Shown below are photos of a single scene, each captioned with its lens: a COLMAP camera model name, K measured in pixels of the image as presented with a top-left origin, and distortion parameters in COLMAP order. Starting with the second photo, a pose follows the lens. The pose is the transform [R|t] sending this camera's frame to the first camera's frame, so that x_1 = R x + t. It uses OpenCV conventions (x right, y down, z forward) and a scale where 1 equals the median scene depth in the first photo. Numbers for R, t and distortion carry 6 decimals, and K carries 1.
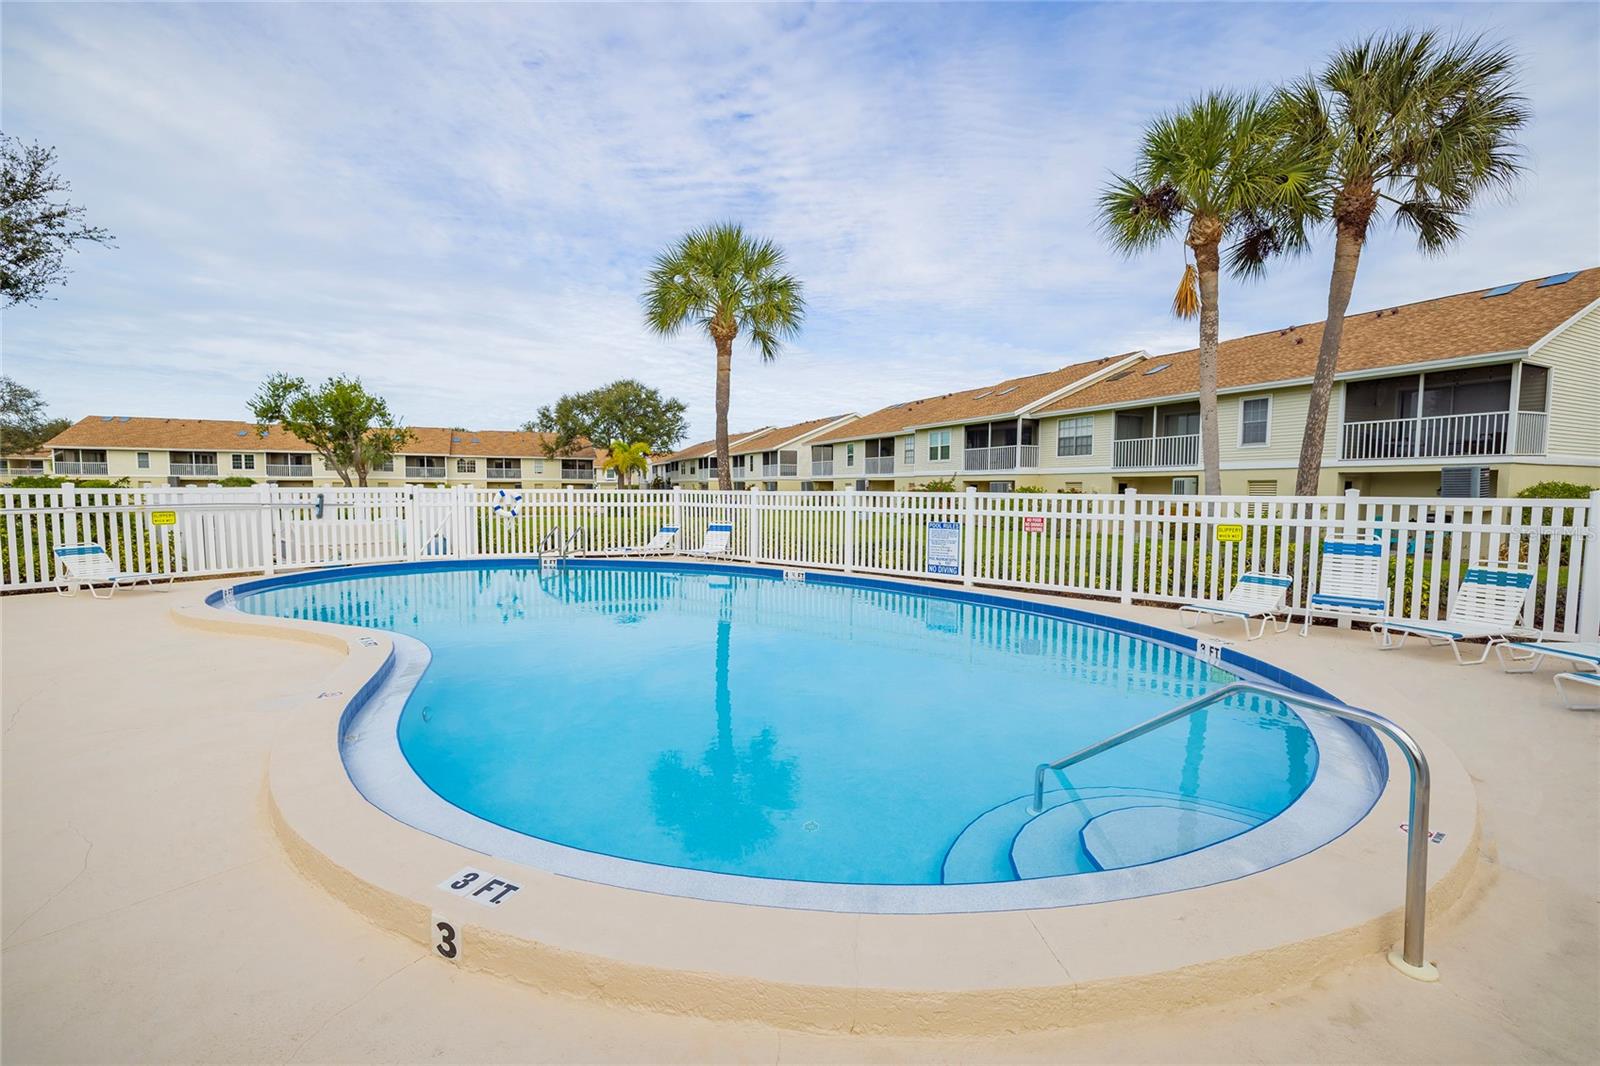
lens RADIAL K [[663.9, 0, 800.0], [0, 663.9, 533.0], [0, 0, 1]] dist [0.008719, 0.000072]
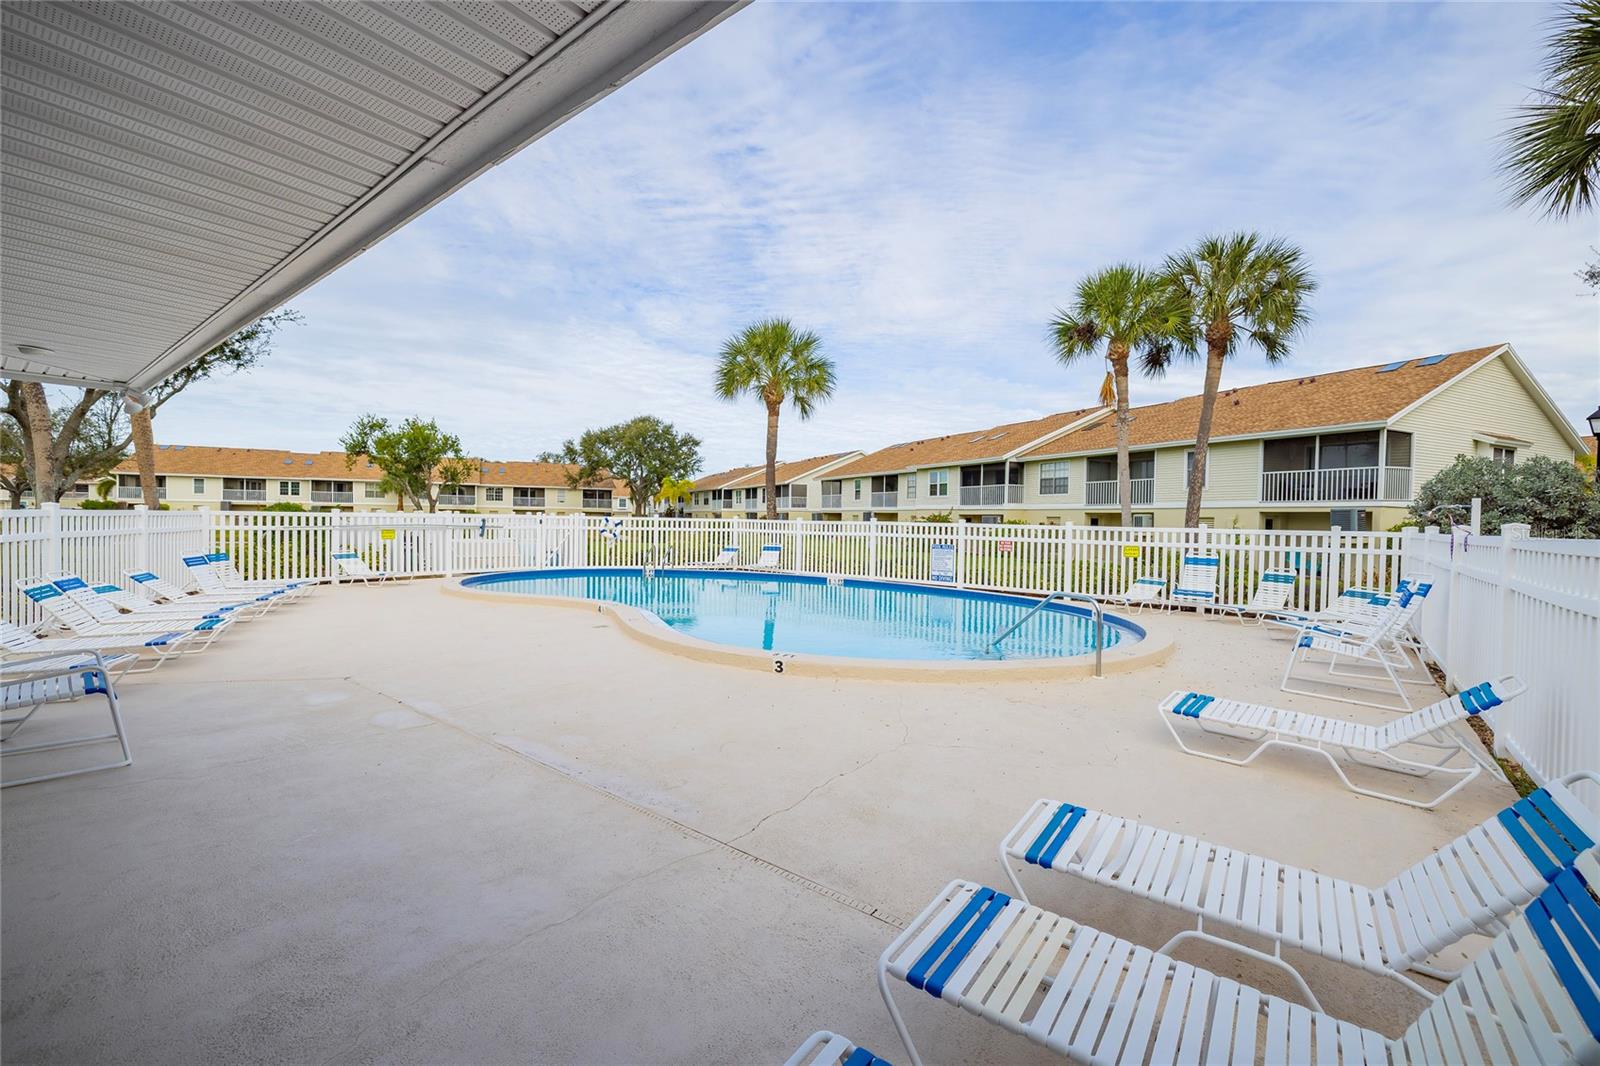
lens RADIAL K [[663.9, 0, 800.0], [0, 663.9, 533.0], [0, 0, 1]] dist [0.008719, 0.000072]
pose [[0.999922, 0.012092, 0.003017, -0.037310], [-0.011938, 0.998845, -0.046548, 0.012107], [-0.003576, 0.046508, 0.998912, -0.167139]]
